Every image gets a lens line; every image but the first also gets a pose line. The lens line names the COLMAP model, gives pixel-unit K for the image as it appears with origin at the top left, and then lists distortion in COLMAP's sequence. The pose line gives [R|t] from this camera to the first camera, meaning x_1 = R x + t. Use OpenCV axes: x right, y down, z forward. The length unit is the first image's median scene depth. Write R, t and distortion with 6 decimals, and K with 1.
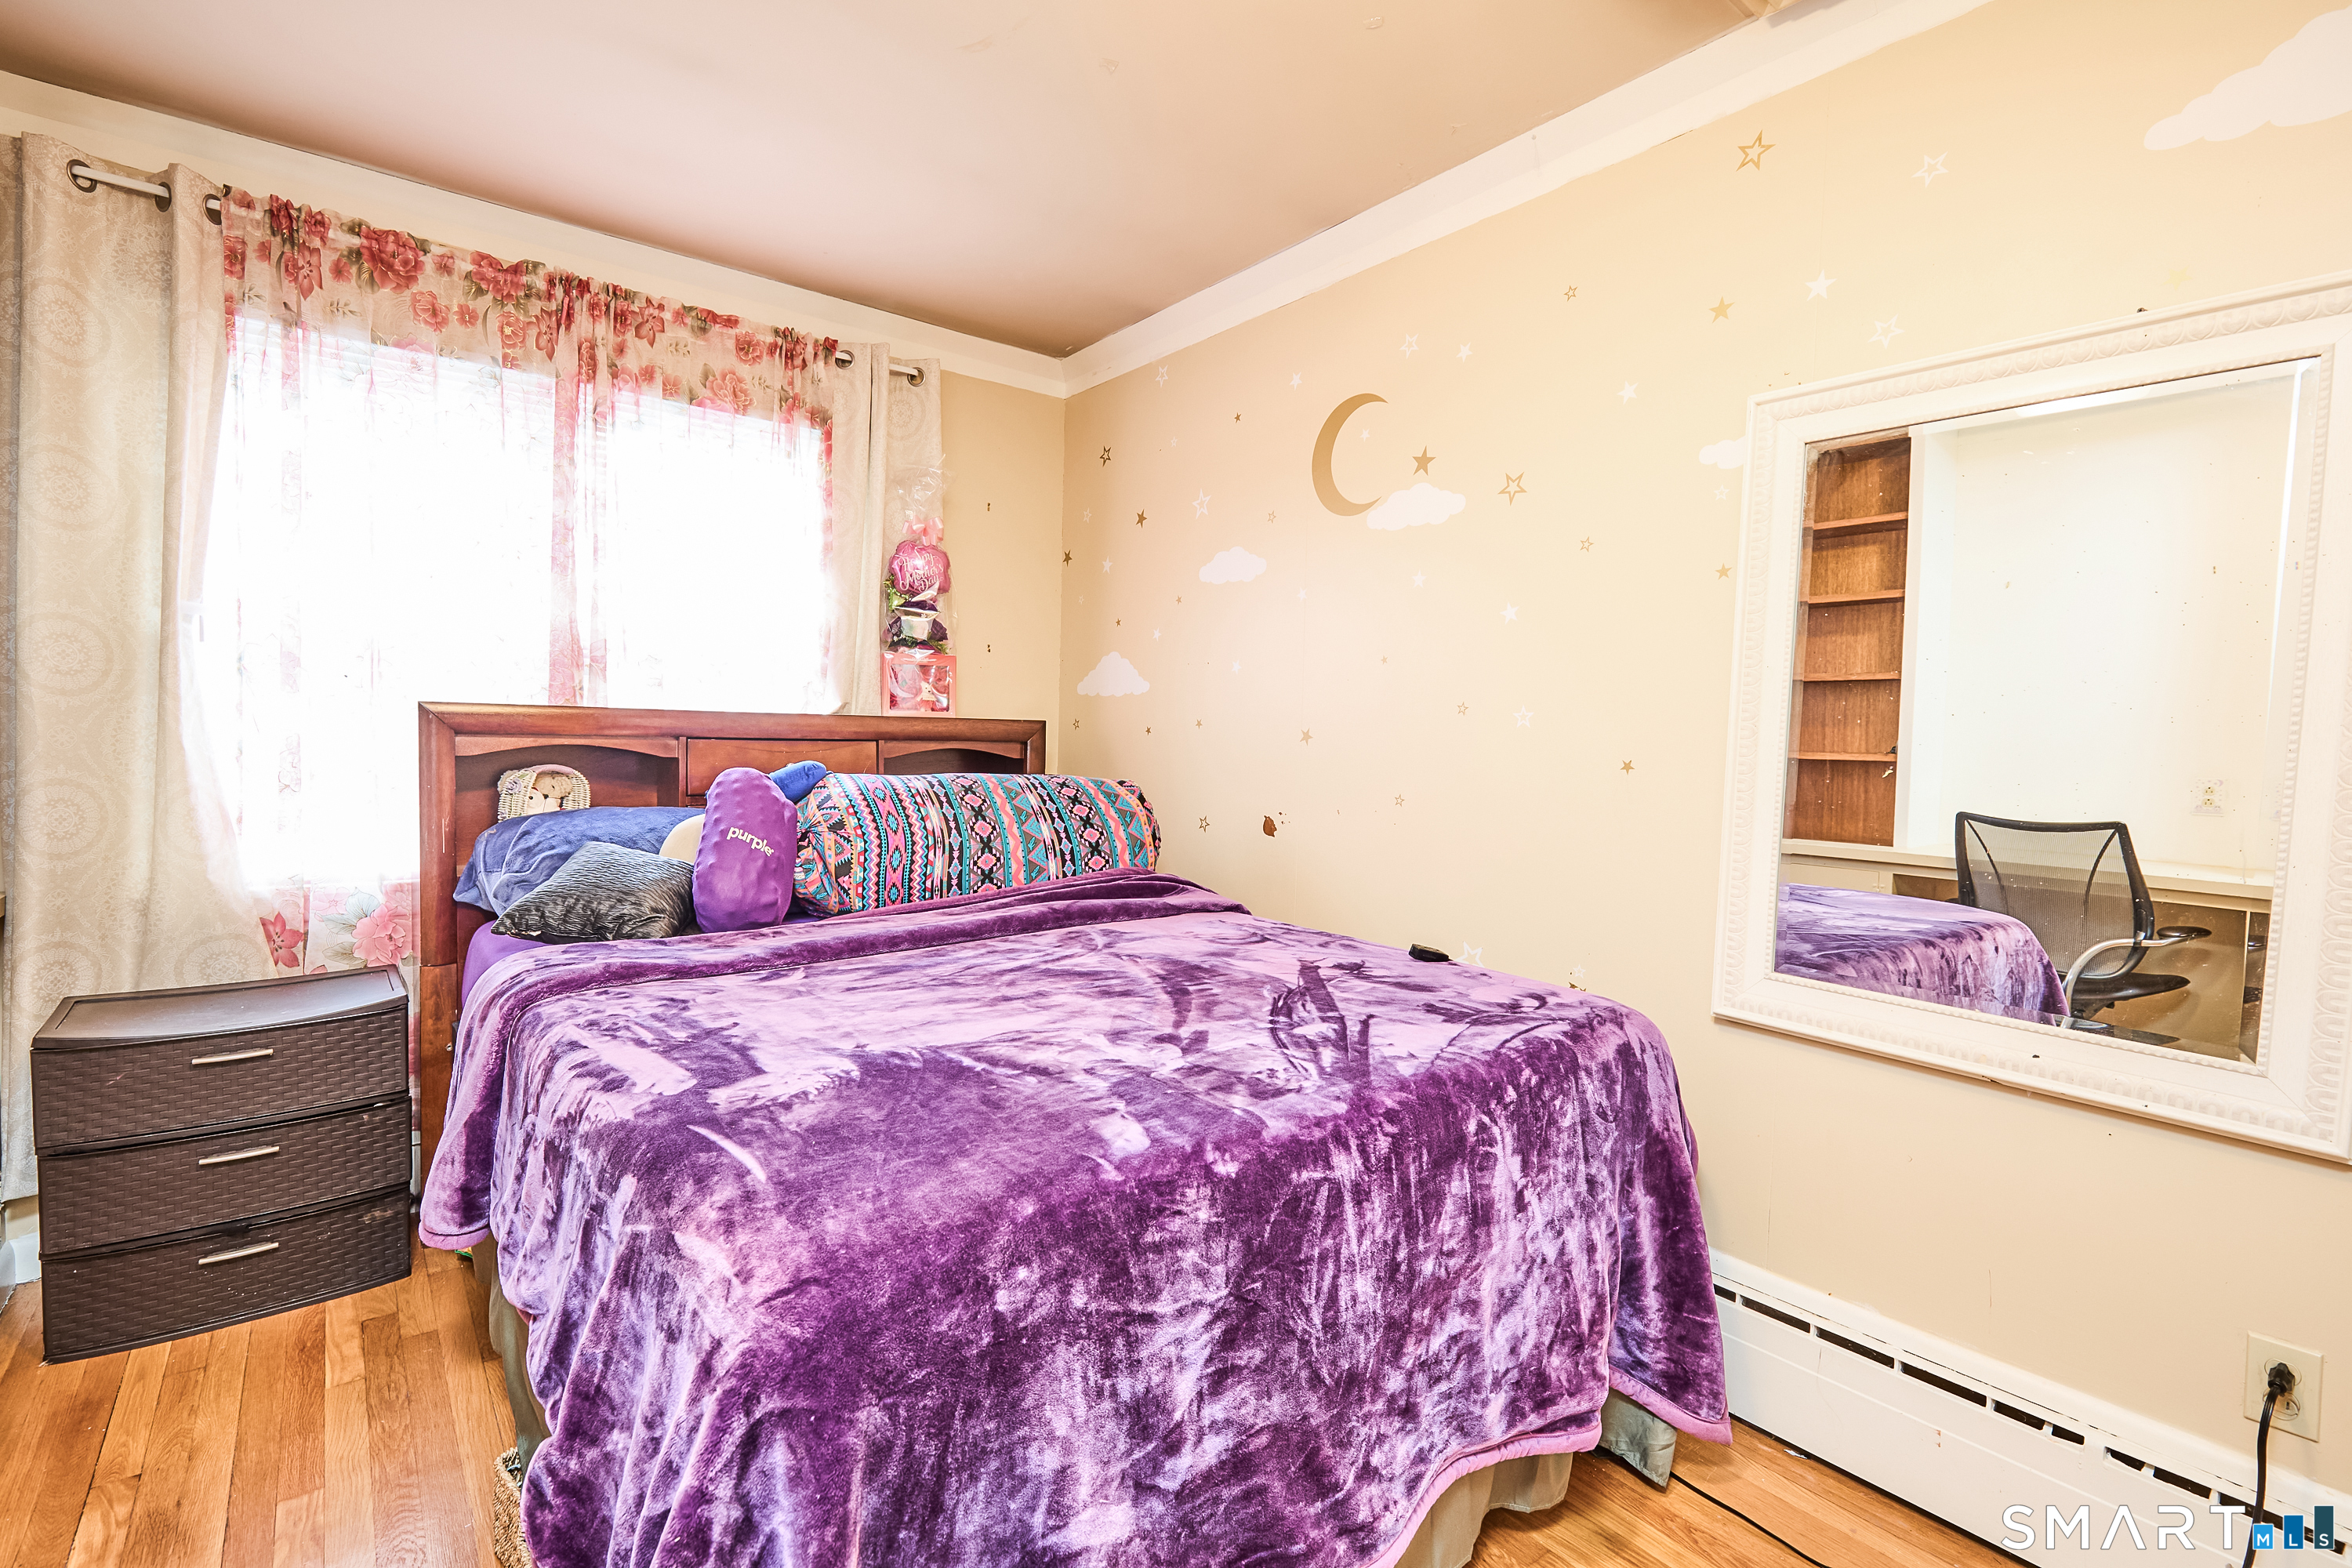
lens RADIAL K [[1078.2, 0, 1176.0], [0, 1078.2, 784.0], [0, 0, 1]] dist [0.000402, 0.000711]
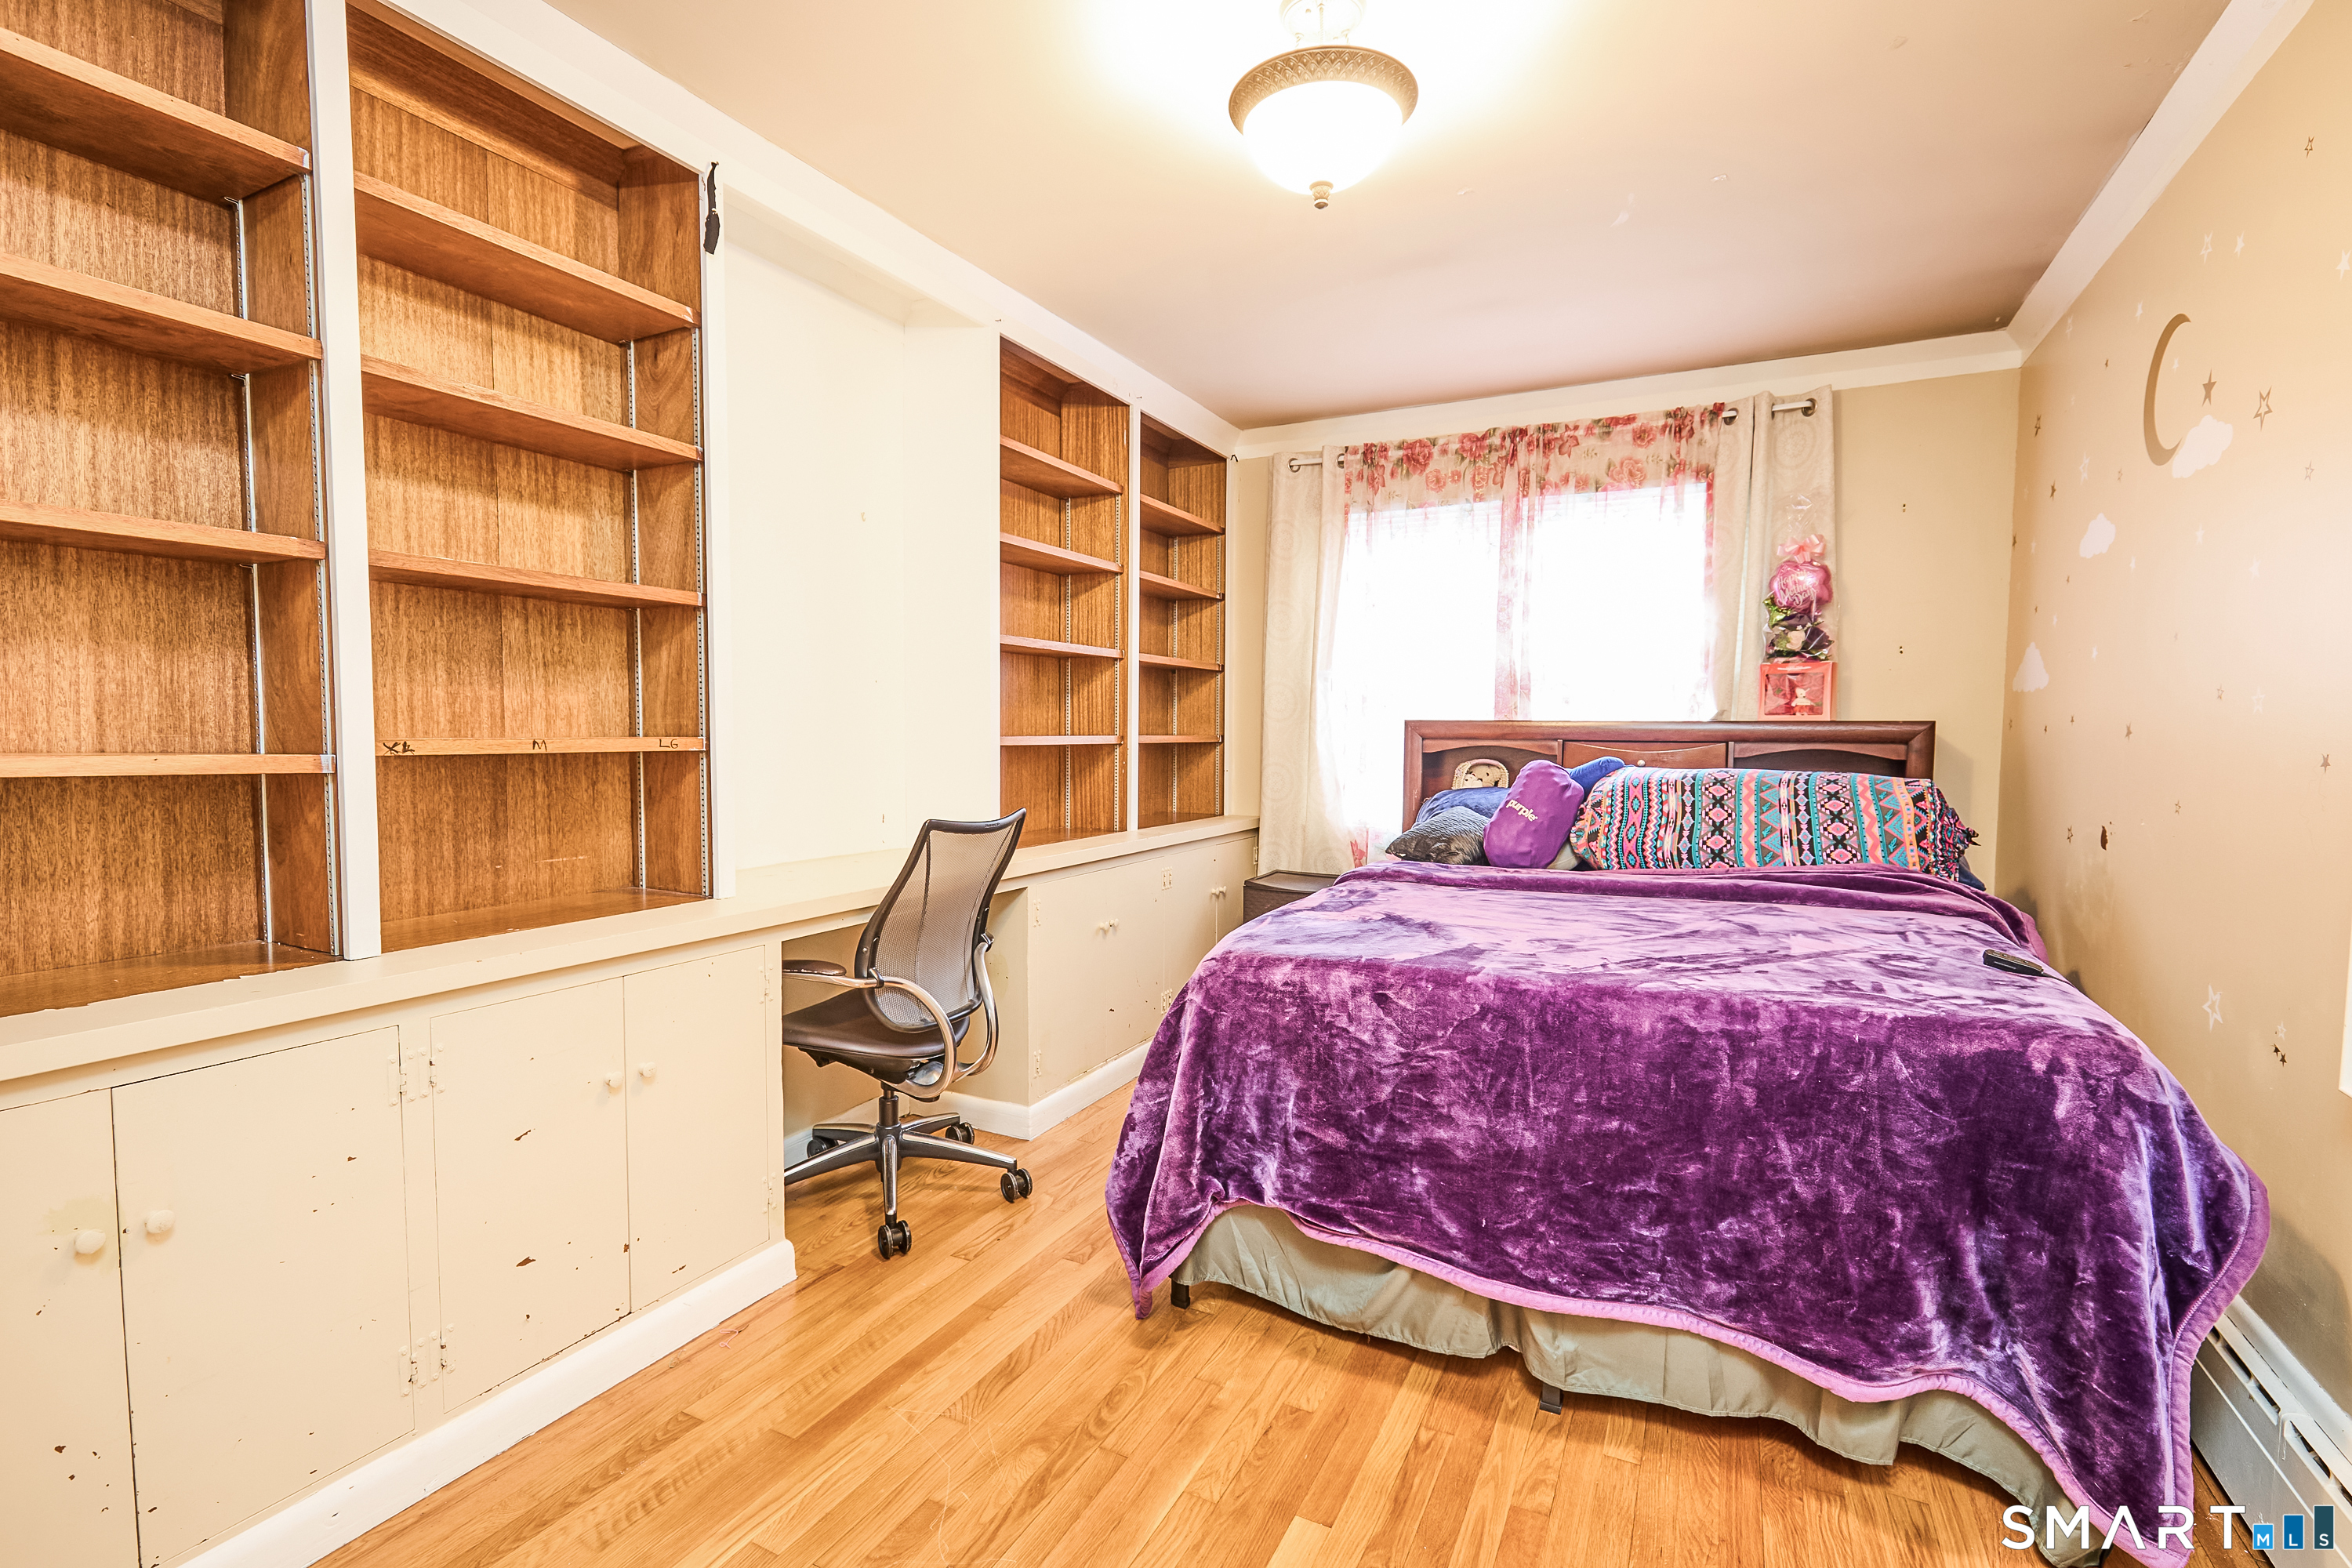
lens RADIAL K [[1078.2, 0, 1176.0], [0, 1078.2, 784.0], [0, 0, 1]] dist [0.000402, 0.000711]
pose [[0.420436, 0.027379, -0.906909, 0.595594], [-0.037954, 0.999200, 0.012570, 0.014618], [0.906528, 0.029136, 0.421139, -0.030080]]
